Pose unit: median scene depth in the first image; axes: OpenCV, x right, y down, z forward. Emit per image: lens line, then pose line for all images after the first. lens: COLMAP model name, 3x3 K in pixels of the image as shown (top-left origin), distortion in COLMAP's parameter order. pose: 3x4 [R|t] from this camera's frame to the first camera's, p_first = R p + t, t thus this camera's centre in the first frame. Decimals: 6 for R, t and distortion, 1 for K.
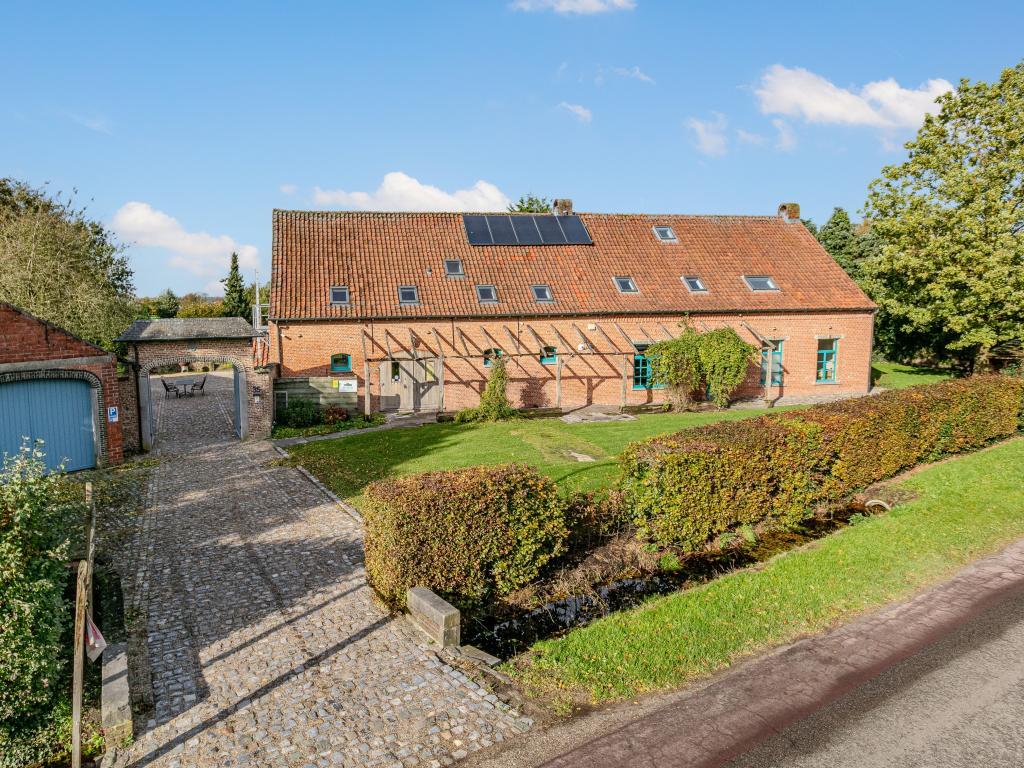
lens RADIAL K [[623.1, 0, 455.7], [0, 623.1, 383.8], [0, 0, 1]] dist [-0.000663, -0.000421]
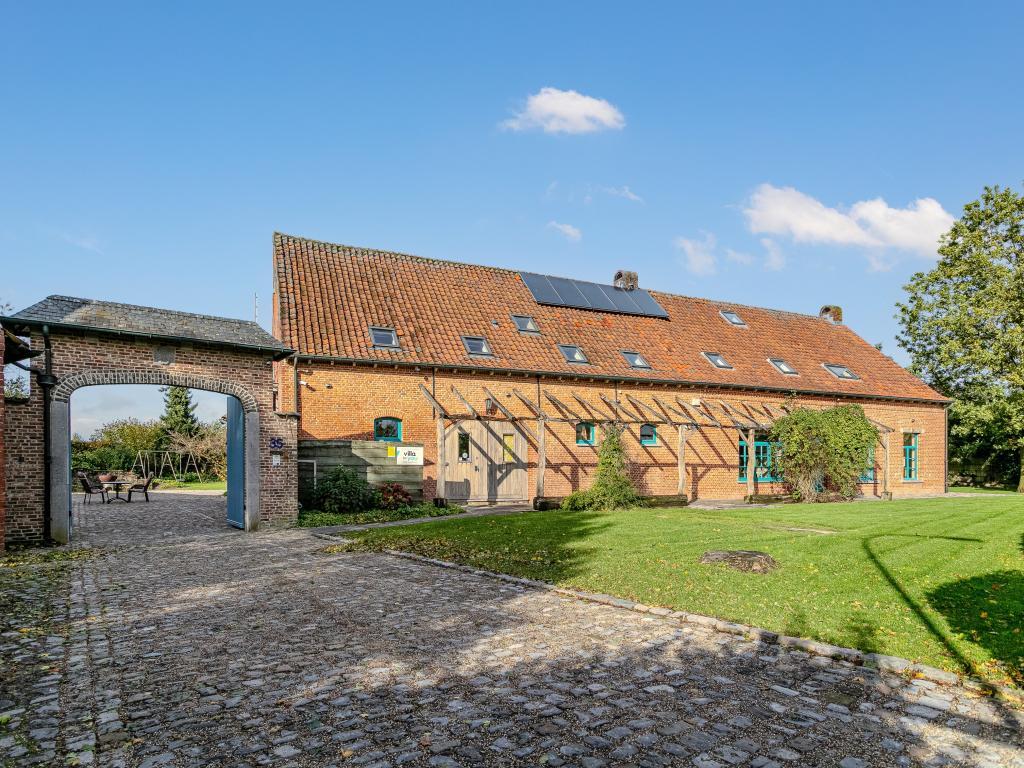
lens RADIAL K [[575.7, 0, 511.8], [0, 575.7, 487.4], [0, 0, 1]] dist [0.002996, 0.000041]
pose [[0.974315, 0.000852, 0.225186, -0.189691], [0.024725, 0.993542, -0.110735, 0.099041], [-0.223826, 0.113459, 0.968003, 0.357155]]
